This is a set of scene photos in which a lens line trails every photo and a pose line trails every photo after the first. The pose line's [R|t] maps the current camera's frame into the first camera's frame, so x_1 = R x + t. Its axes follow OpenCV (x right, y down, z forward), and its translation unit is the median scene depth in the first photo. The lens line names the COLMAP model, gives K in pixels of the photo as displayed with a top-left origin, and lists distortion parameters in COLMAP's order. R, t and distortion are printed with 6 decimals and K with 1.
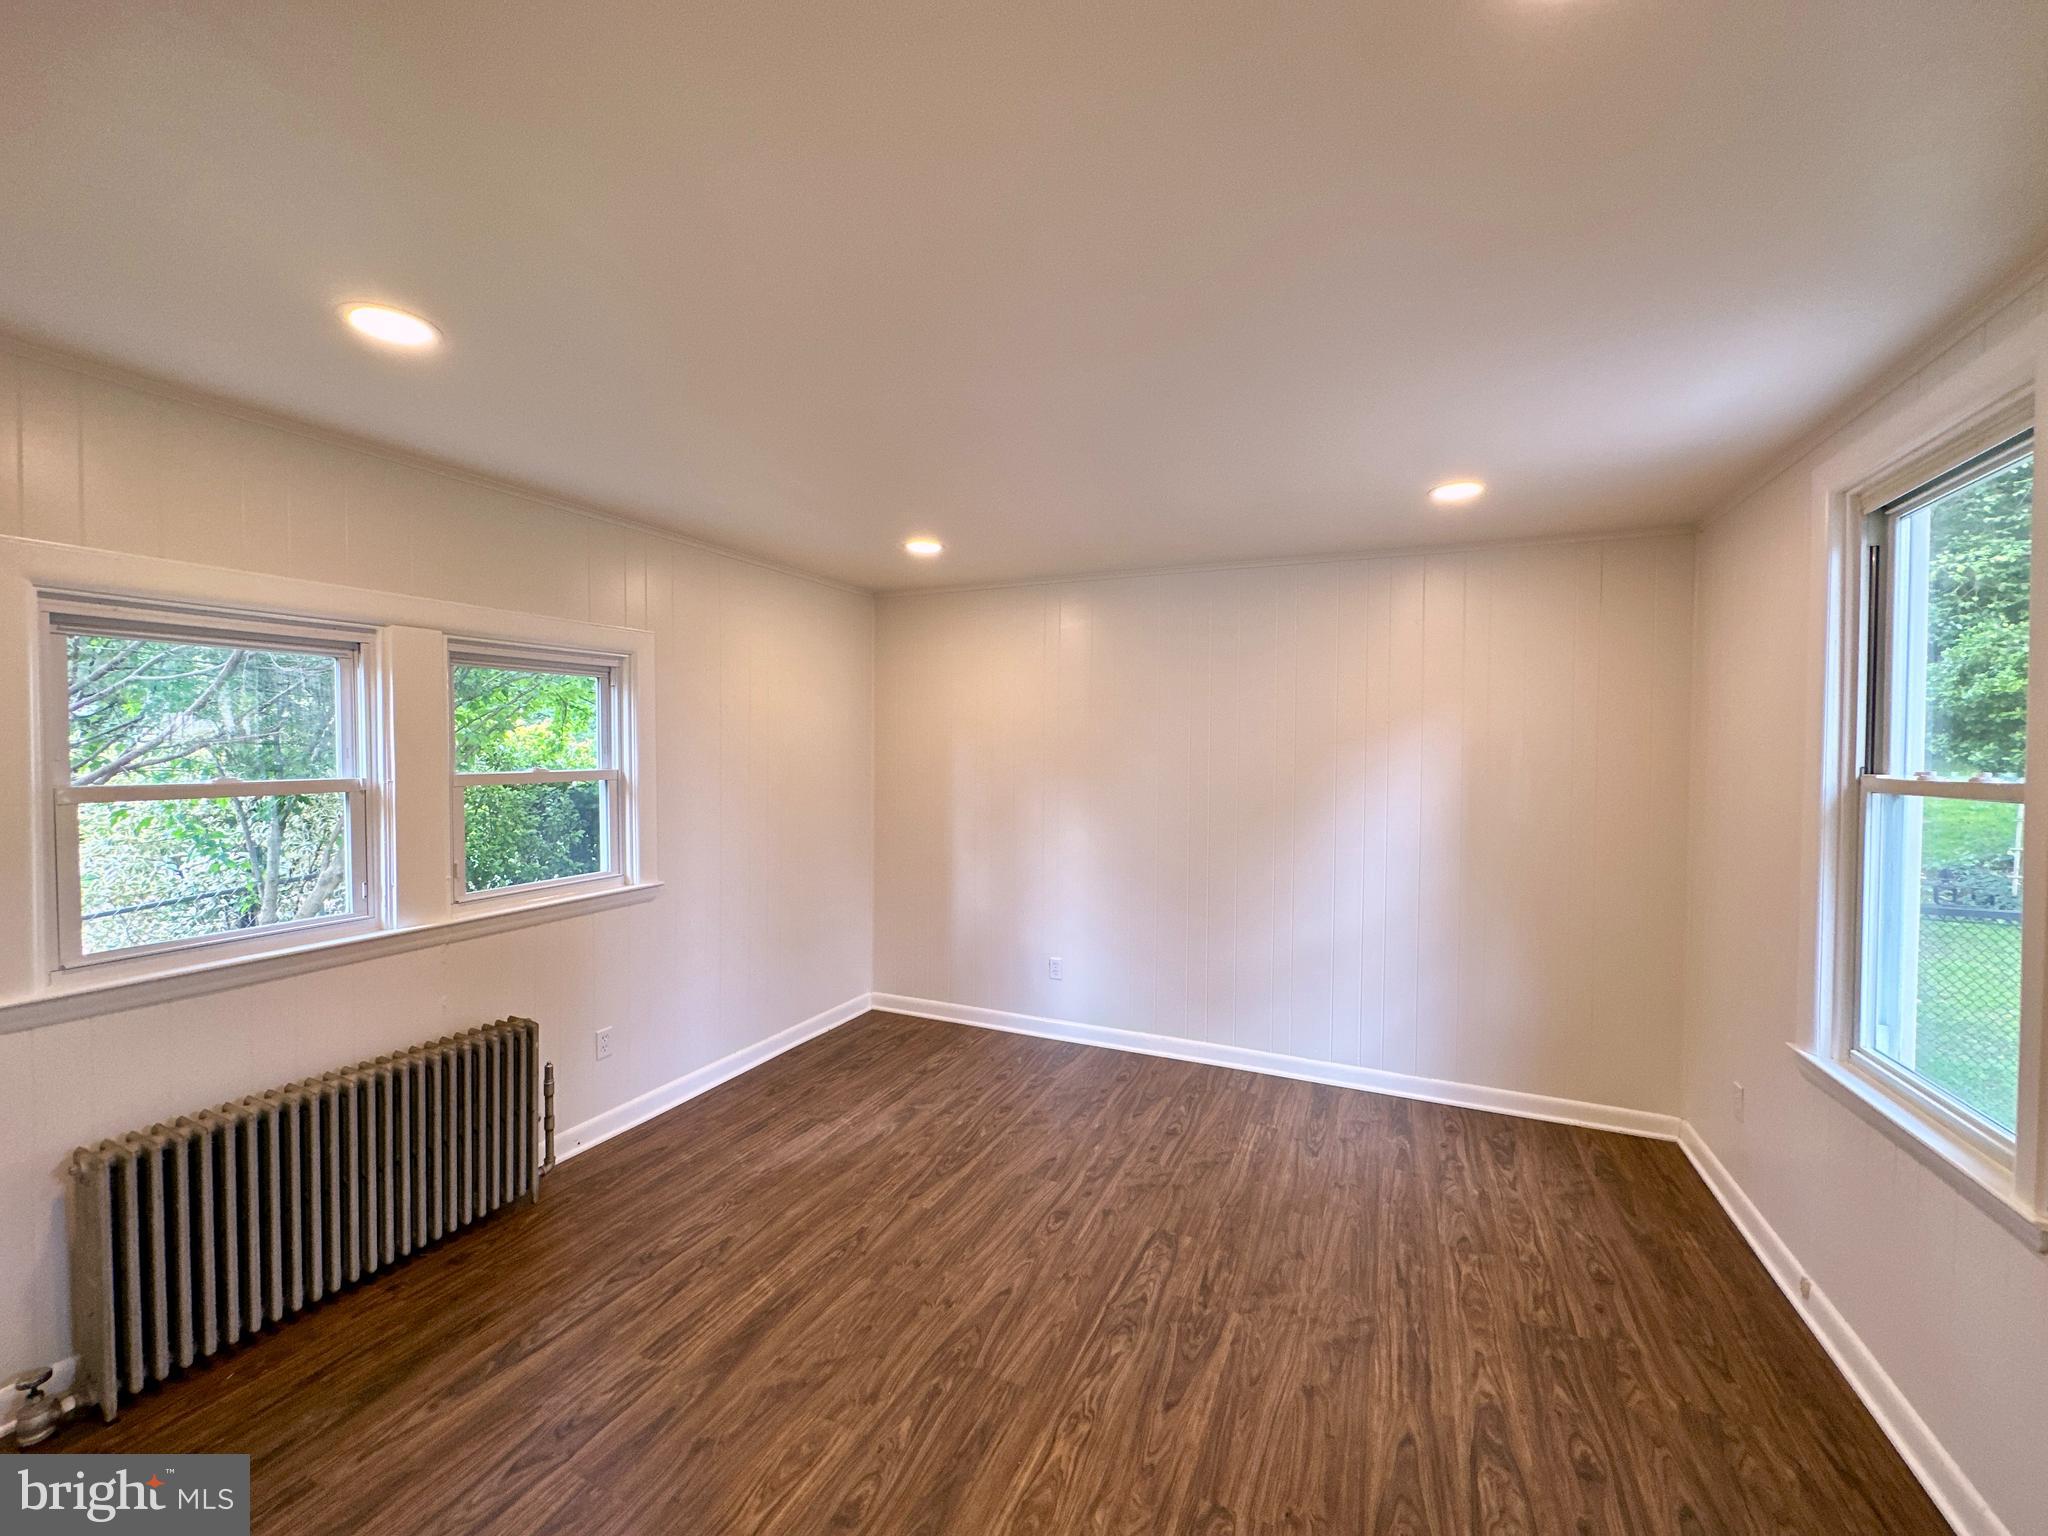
lens RADIAL K [[816.9, 0, 1025.2], [0, 816.9, 768.1], [0, 0, 1]] dist [0.000727, -0.000669]
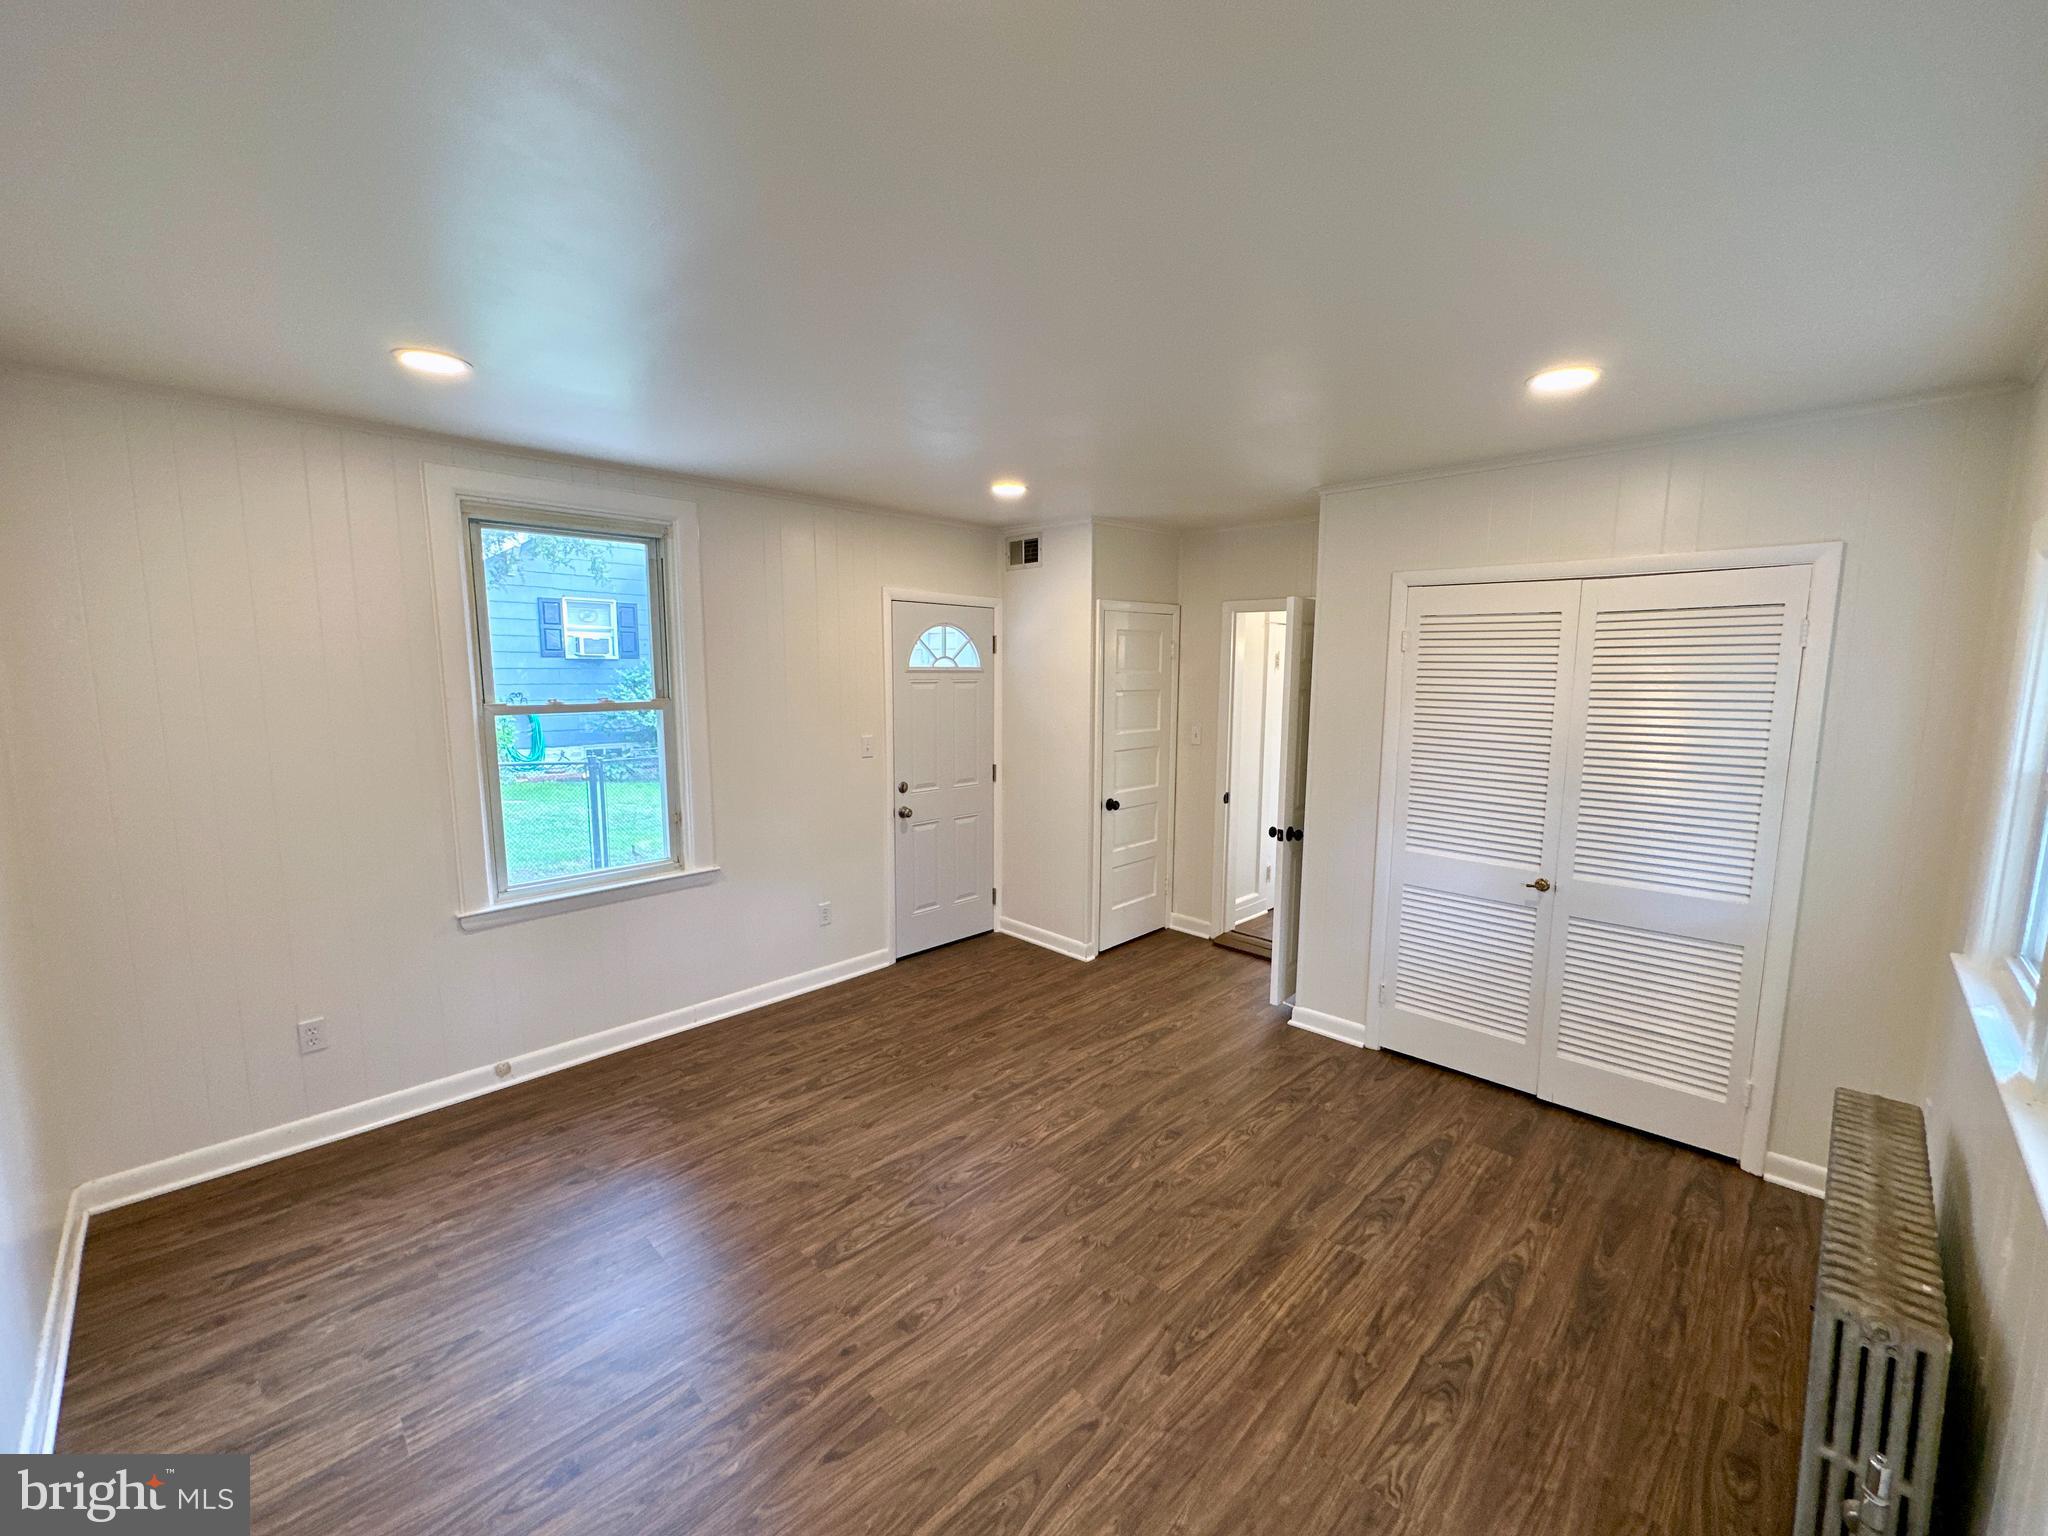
lens RADIAL K [[816.9, 0, 1025.2], [0, 816.9, 768.1], [0, 0, 1]] dist [0.000727, -0.000669]
pose [[-0.938135, -0.058310, 0.341324, -0.332588], [-0.008336, 0.989237, 0.146087, -0.089744], [-0.346168, 0.134204, -0.928524, 1.852424]]
